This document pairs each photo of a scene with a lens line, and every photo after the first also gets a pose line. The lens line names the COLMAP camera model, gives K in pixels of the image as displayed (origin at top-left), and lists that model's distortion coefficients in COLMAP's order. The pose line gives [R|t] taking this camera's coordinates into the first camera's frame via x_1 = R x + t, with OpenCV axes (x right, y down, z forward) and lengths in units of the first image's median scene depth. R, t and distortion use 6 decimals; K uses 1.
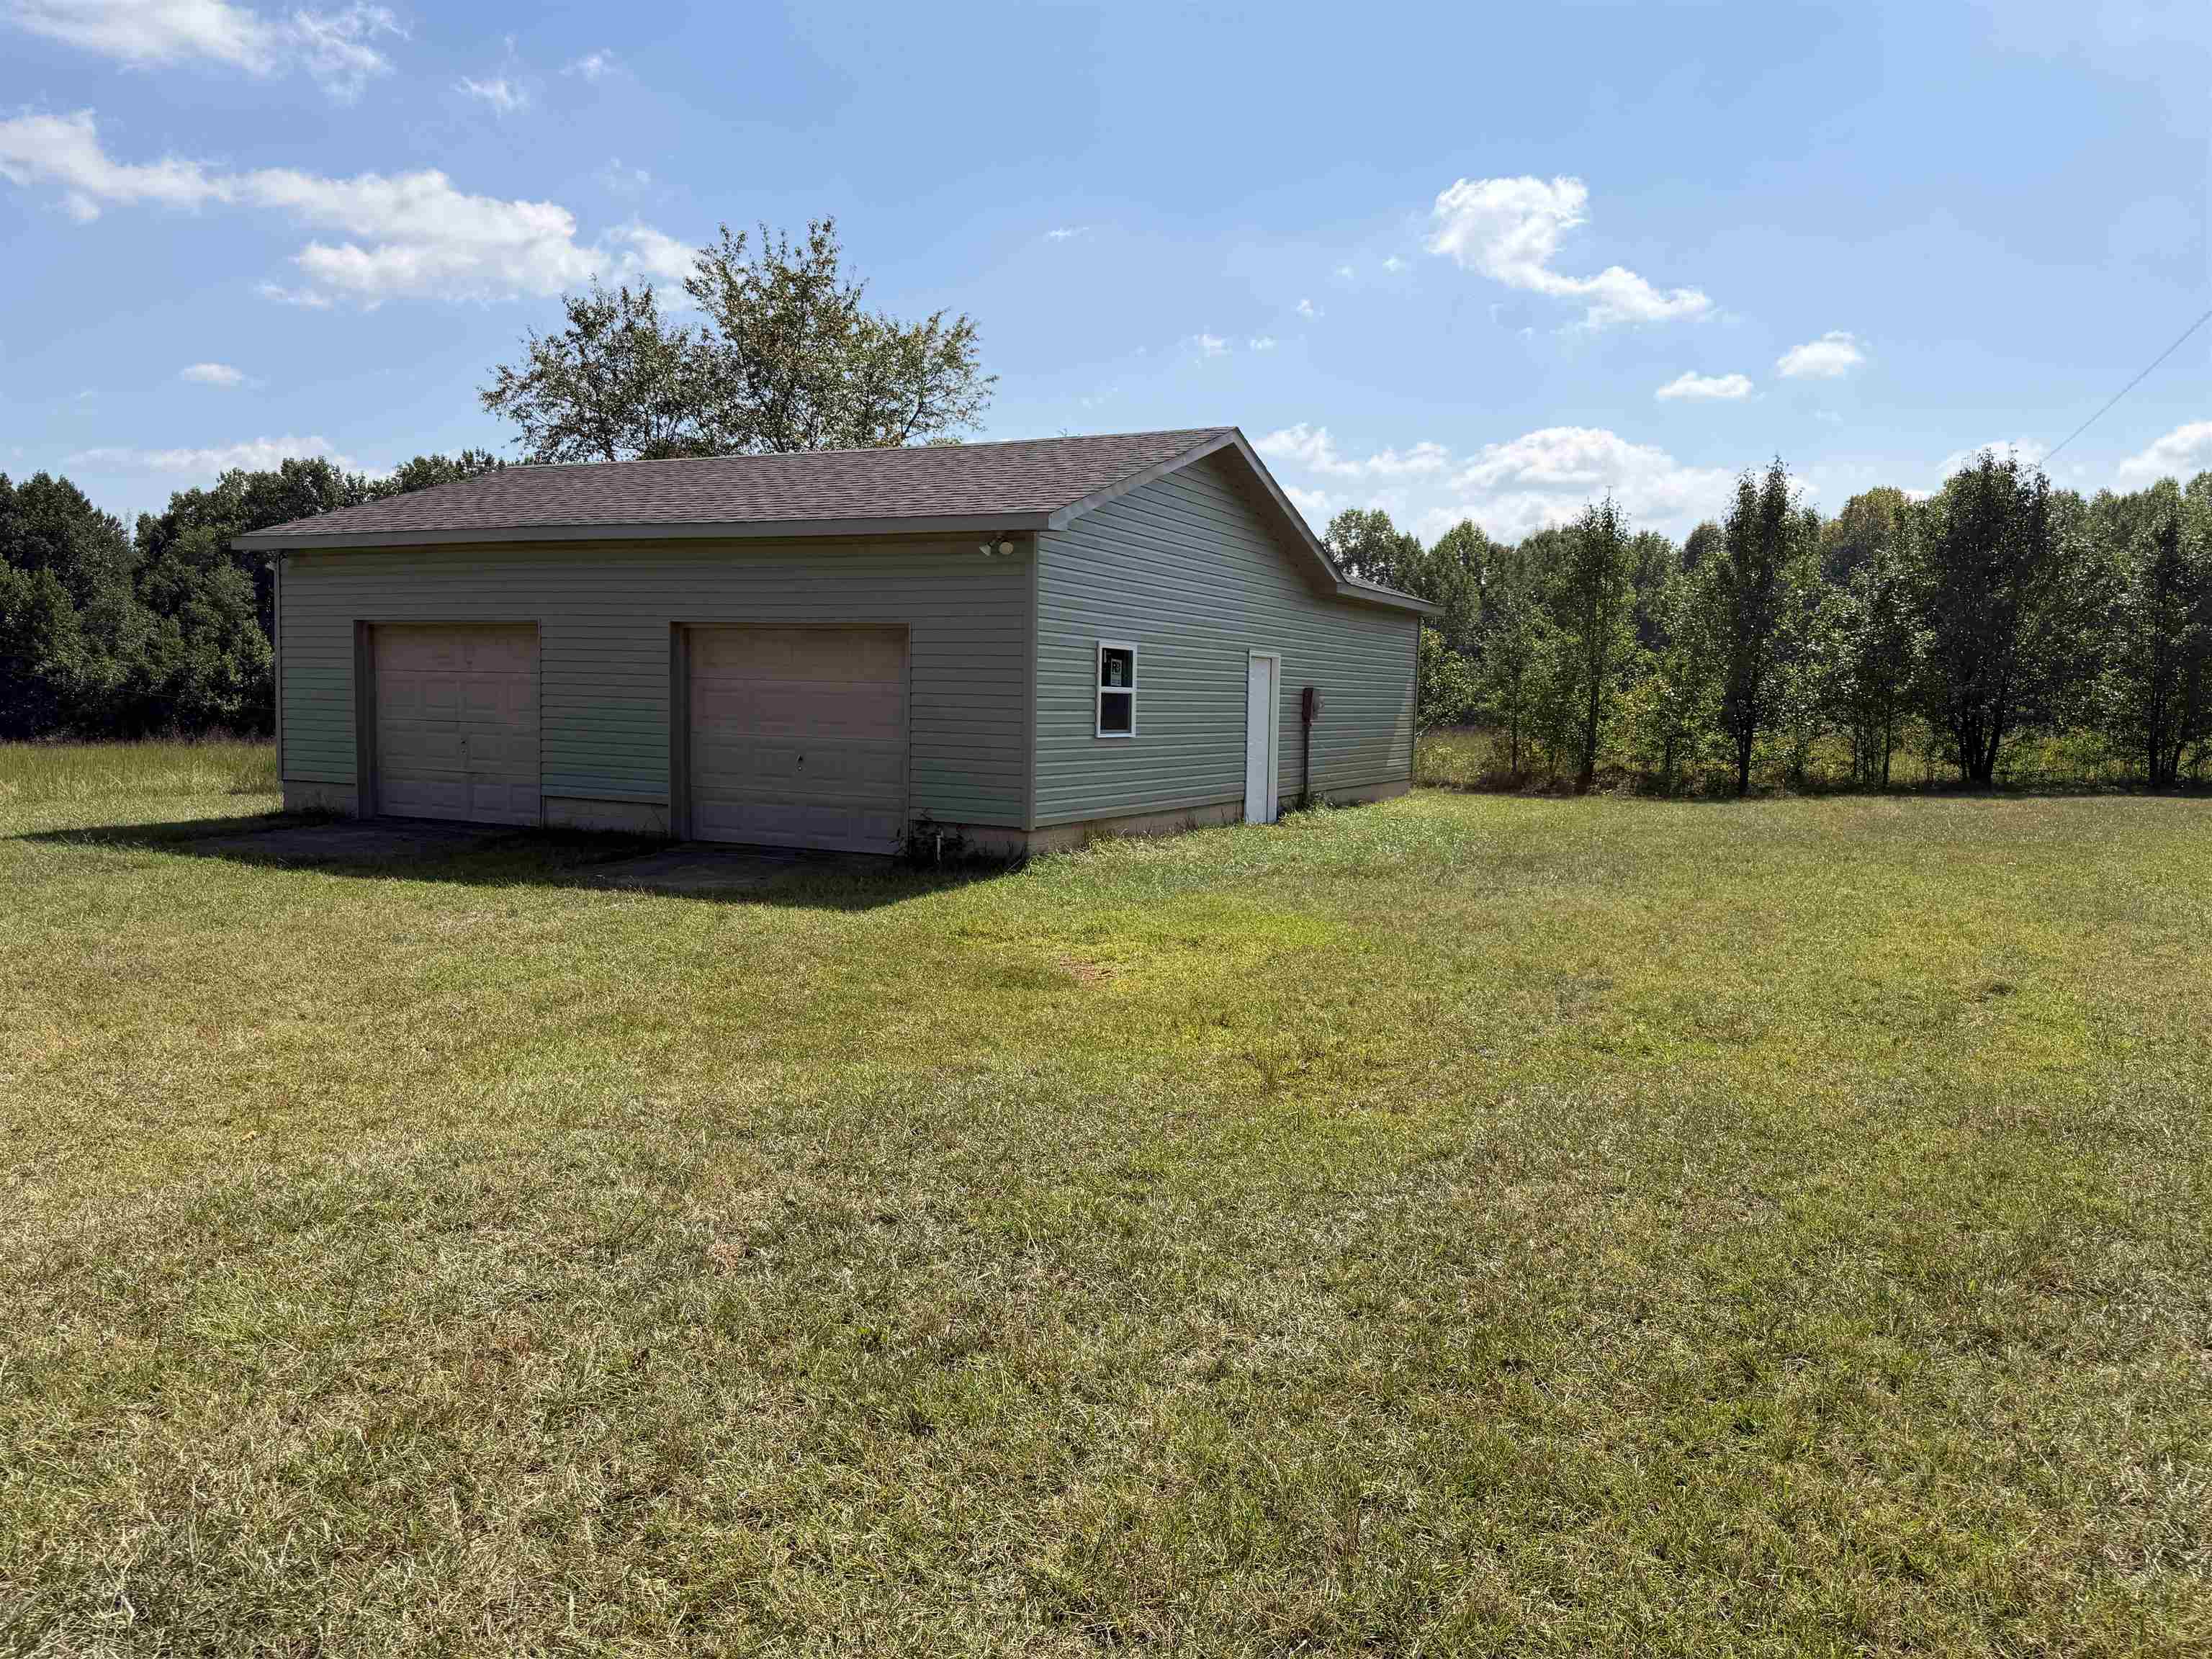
lens RADIAL K [[1564.8, 0, 1105.0], [0, 1564.8, 826.3], [0, 0, 1]] dist [0.052626, -0.063967]
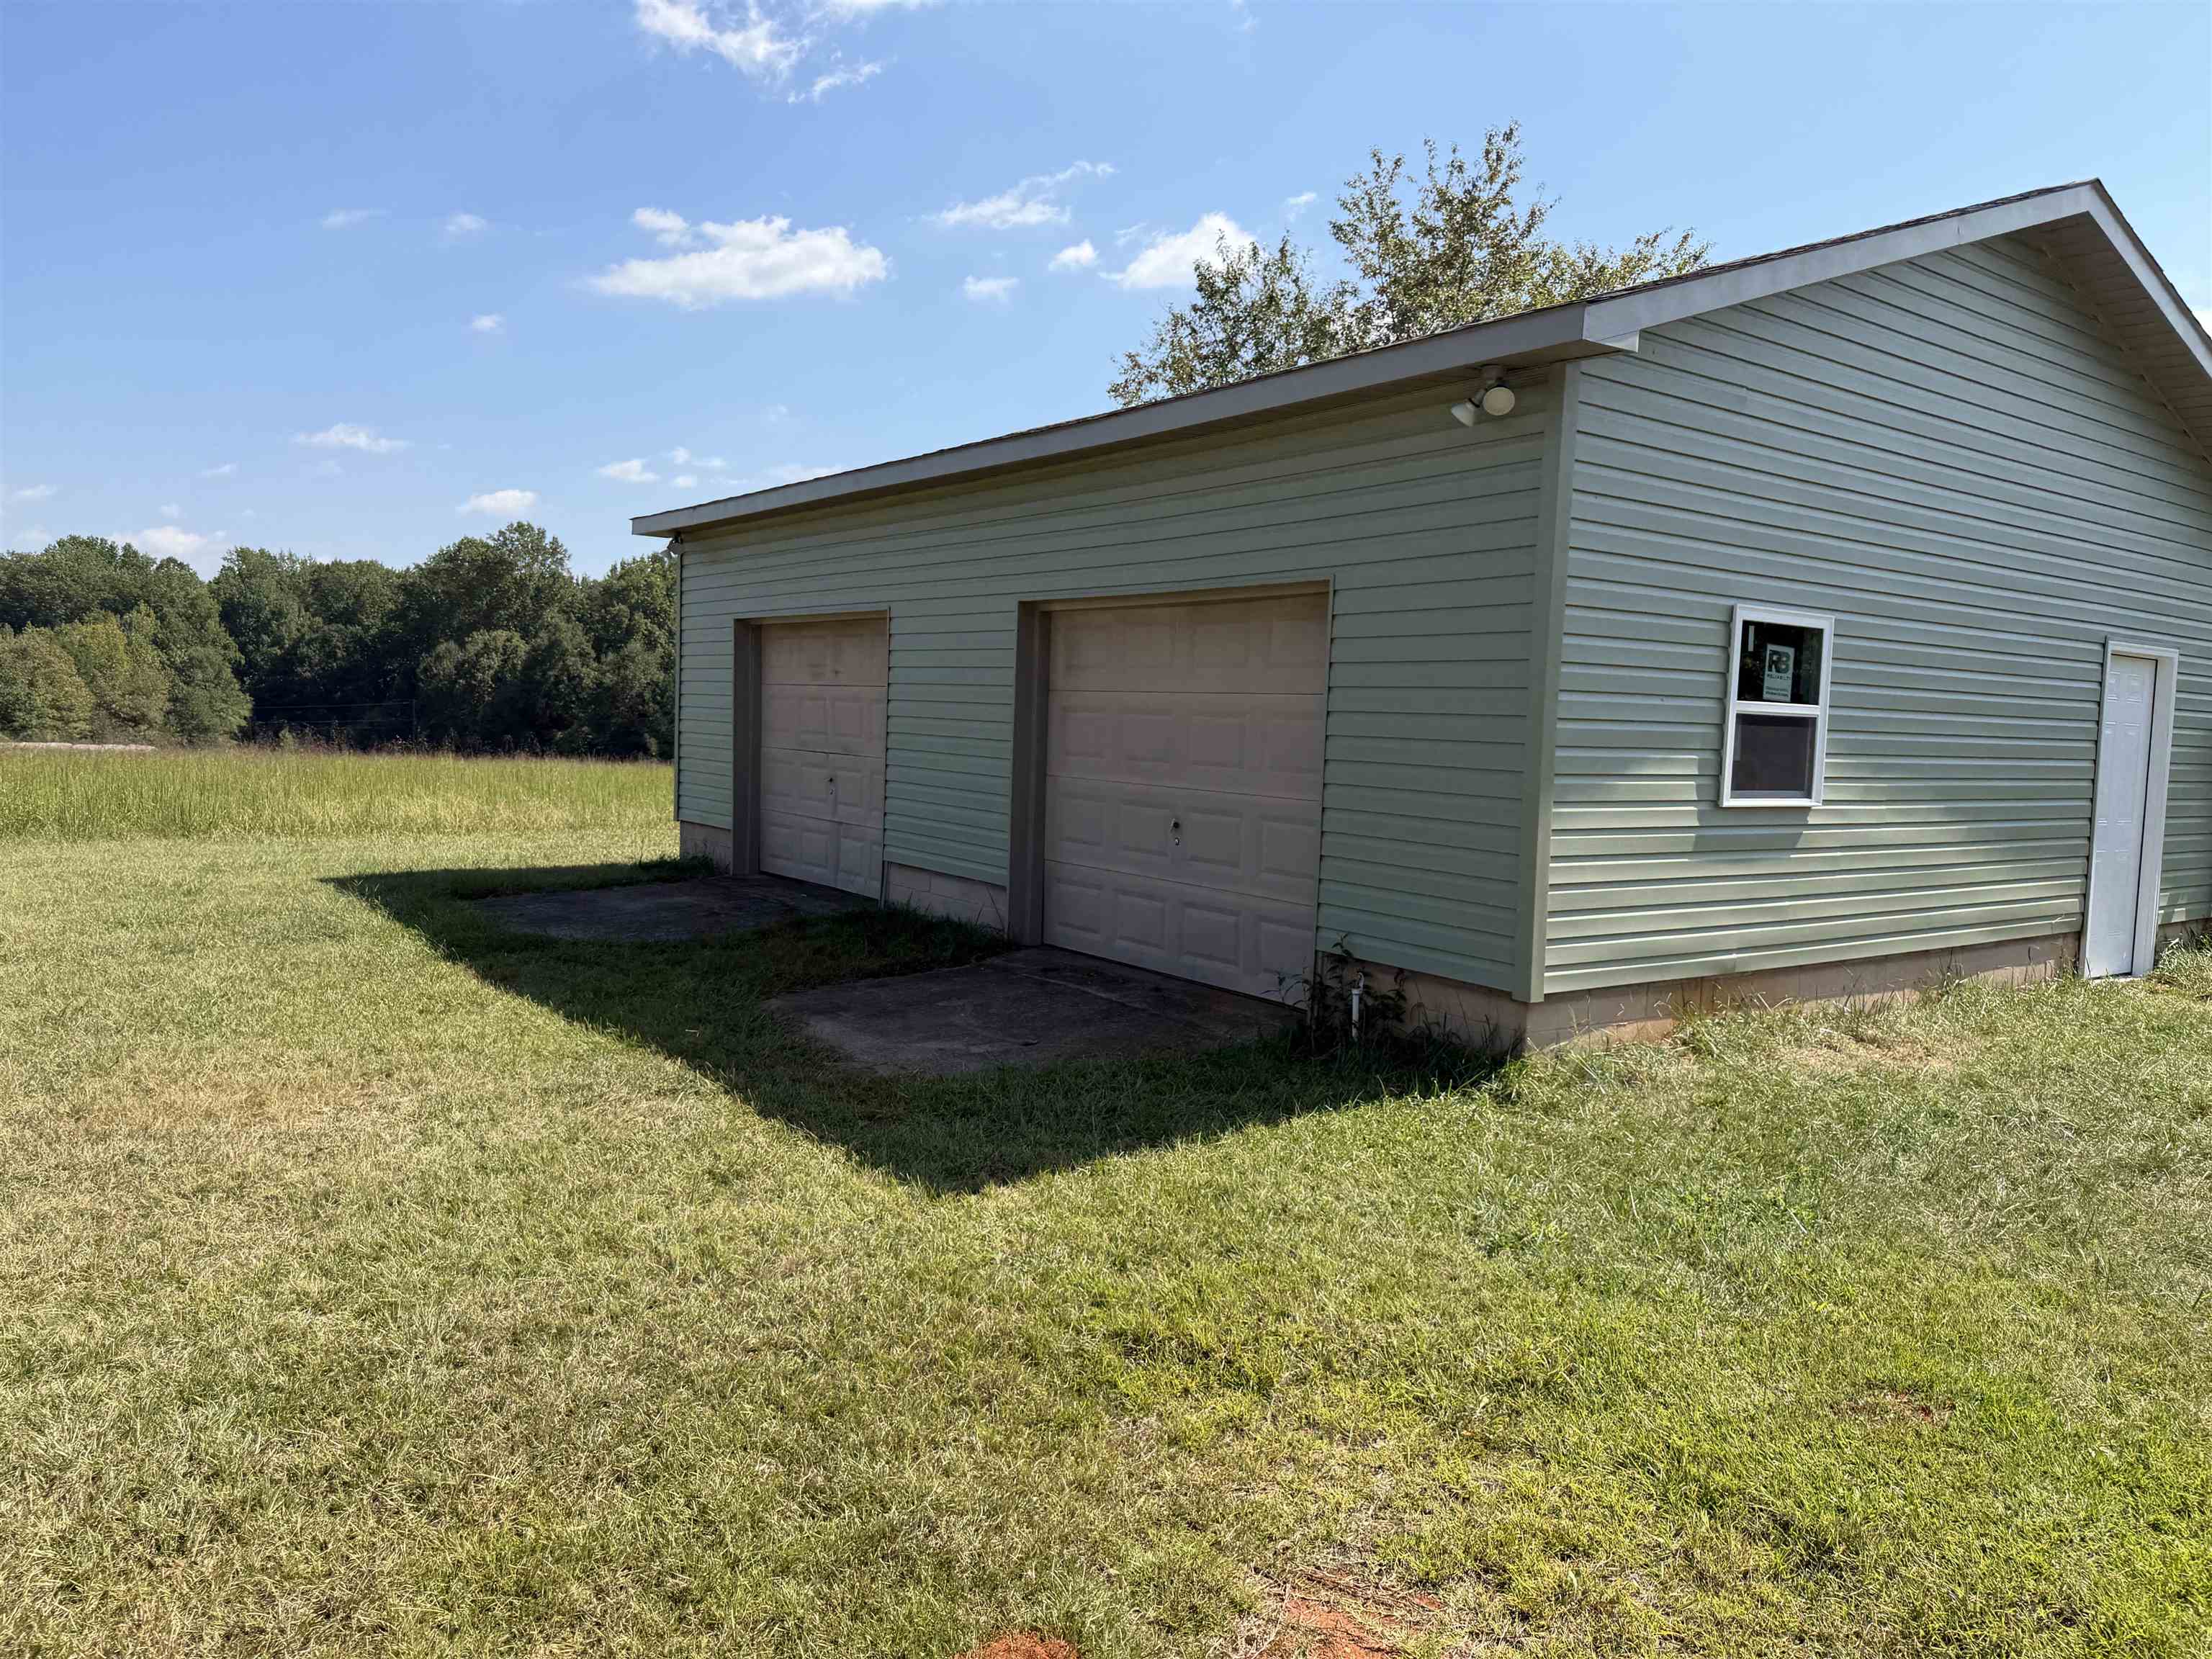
lens RADIAL K [[1564.8, 0, 1091.9], [0, 1564.8, 852.5], [0, 0, 1]] dist [0.052626, -0.063967]
pose [[0.885771, 0.047302, -0.461706, 0.044302], [-0.050675, 0.998702, 0.005098, -0.031721], [0.461348, 0.018881, 0.887018, 0.435160]]
